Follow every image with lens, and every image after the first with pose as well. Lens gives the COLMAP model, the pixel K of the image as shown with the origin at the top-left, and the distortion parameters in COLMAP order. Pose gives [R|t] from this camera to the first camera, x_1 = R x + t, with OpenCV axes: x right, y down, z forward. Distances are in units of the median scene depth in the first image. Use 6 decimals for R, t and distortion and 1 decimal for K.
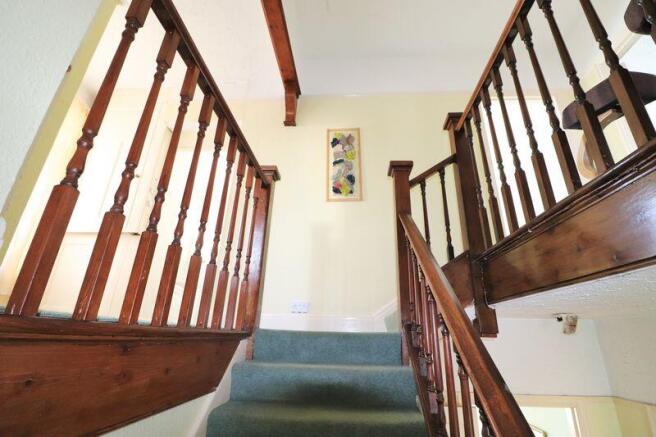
lens RADIAL K [[306.9, 0, 330.9], [0, 306.9, 214.0], [0, 0, 1]] dist [0.002754, -0.013032]
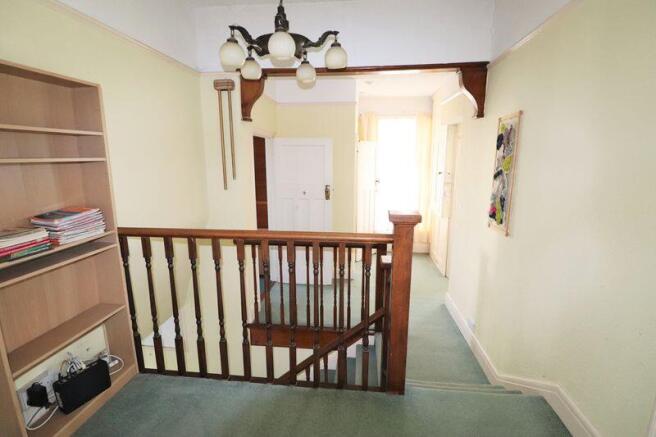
lens RADIAL K [[306.9, 0, 330.9], [0, 306.9, 214.0], [0, 0, 1]] dist [0.002754, -0.013032]
pose [[-0.037904, 0.165208, -0.985530, 0.816899], [0.380898, 0.914170, 0.138596, -0.349852], [0.923840, -0.370133, -0.097578, 0.684494]]
